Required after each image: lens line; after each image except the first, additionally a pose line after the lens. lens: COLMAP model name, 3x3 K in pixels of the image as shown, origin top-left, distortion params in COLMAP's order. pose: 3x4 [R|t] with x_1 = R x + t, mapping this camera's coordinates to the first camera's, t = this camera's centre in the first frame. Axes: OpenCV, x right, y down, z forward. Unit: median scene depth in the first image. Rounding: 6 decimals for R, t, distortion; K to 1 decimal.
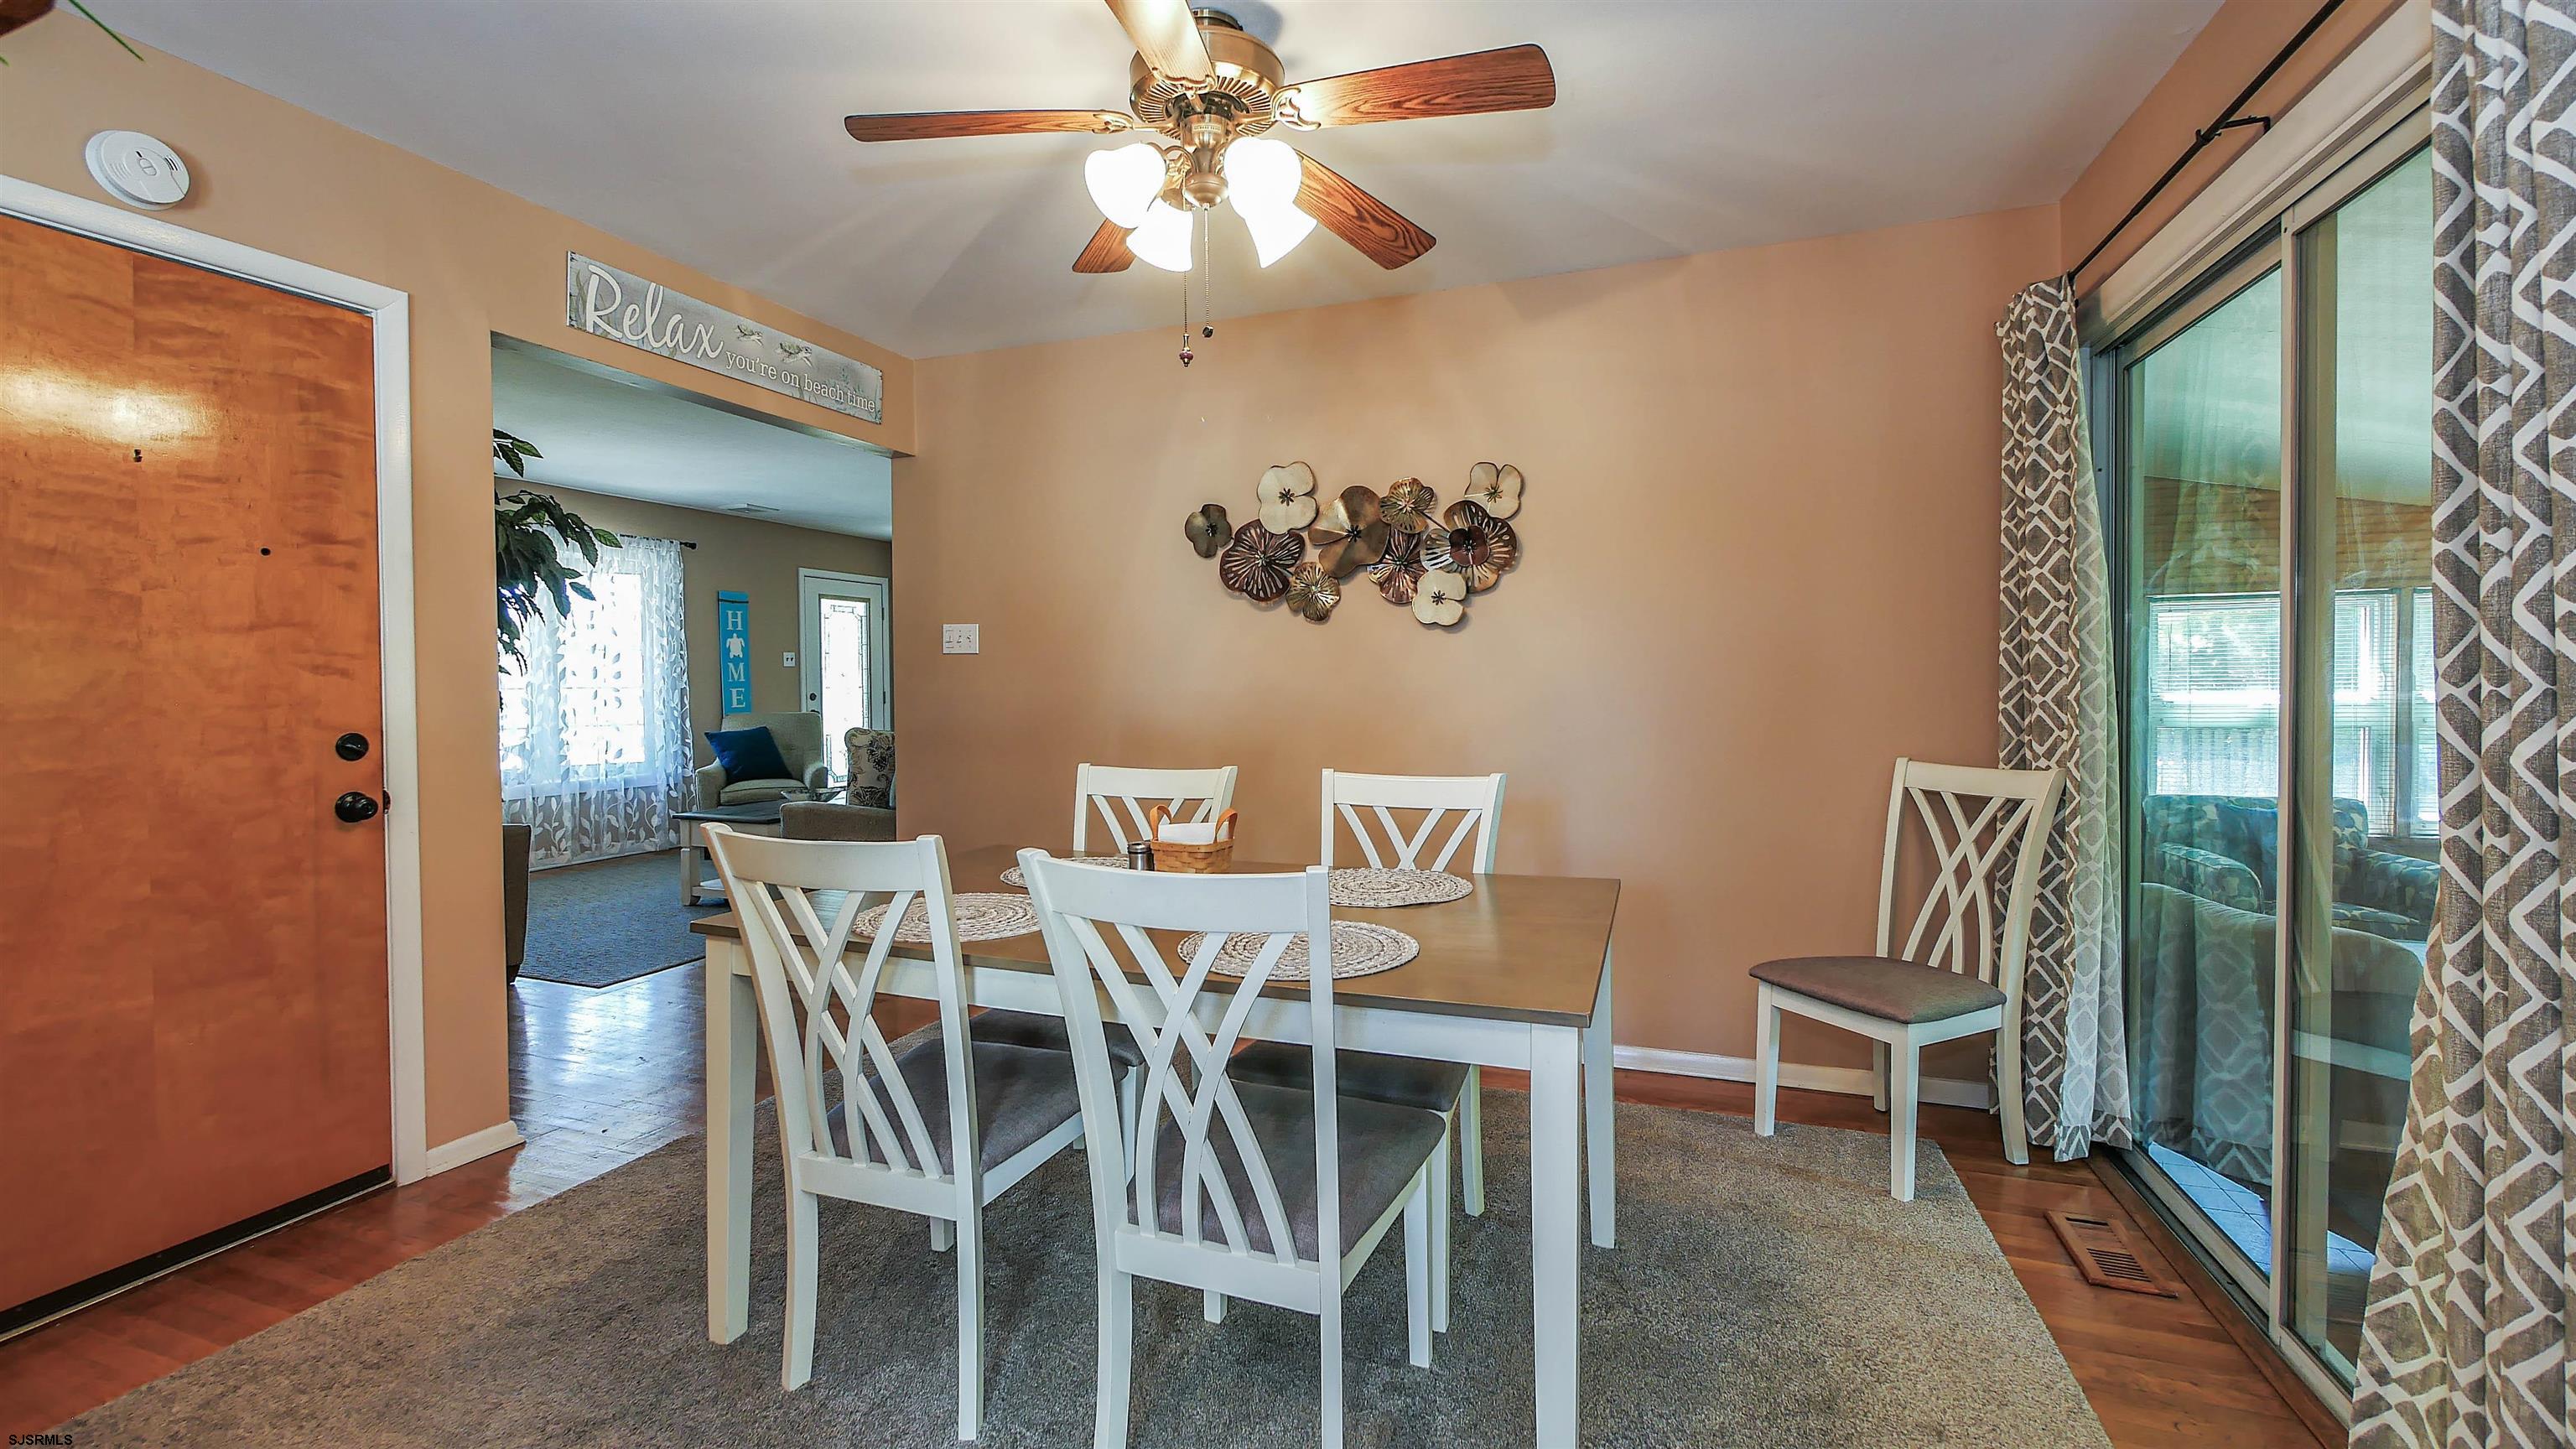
lens RADIAL K [[1059.6, 0, 1273.3], [0, 1059.6, 704.3], [0, 0, 1]] dist [-0.006911, 0.000372]
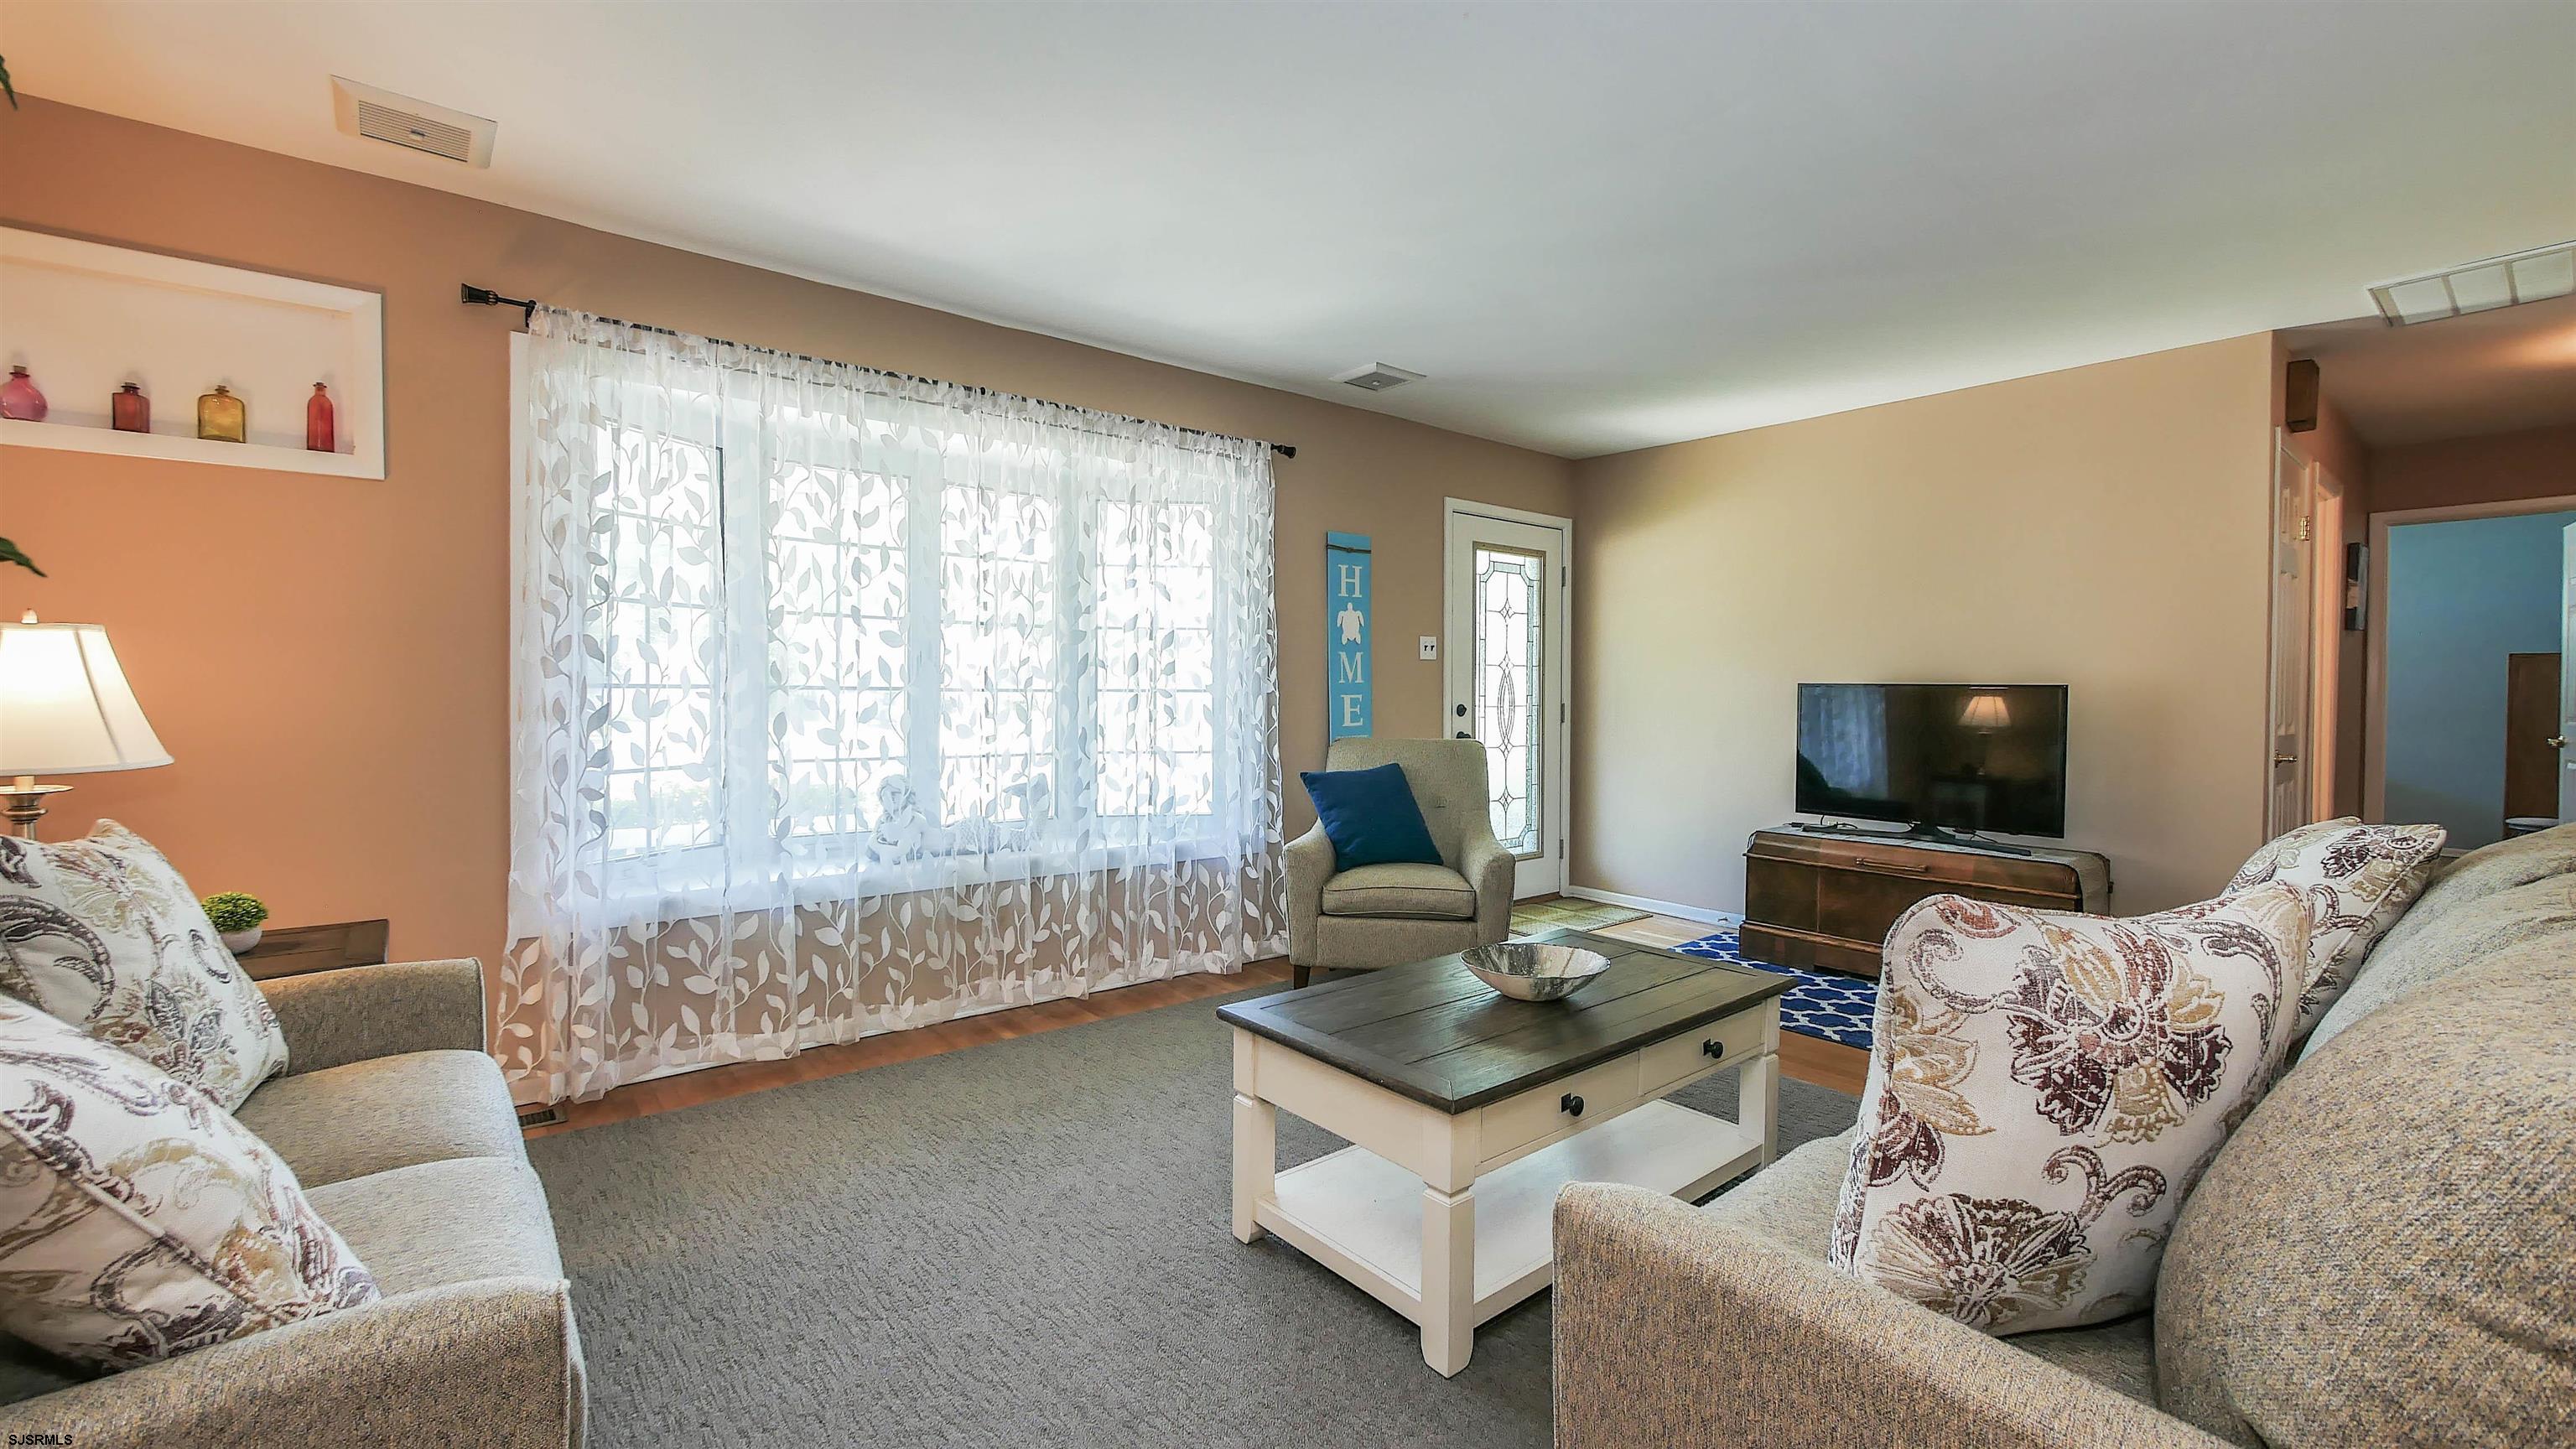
lens RADIAL K [[1059.6, 0, 1284.9], [0, 1059.6, 717.2], [0, 0, 1]] dist [-0.006911, 0.000372]
pose [[0.868760, 0.022704, -0.494713, -0.263078], [-0.021471, 0.999736, 0.008177, -0.006935], [0.494768, 0.003518, 0.869018, 0.499157]]
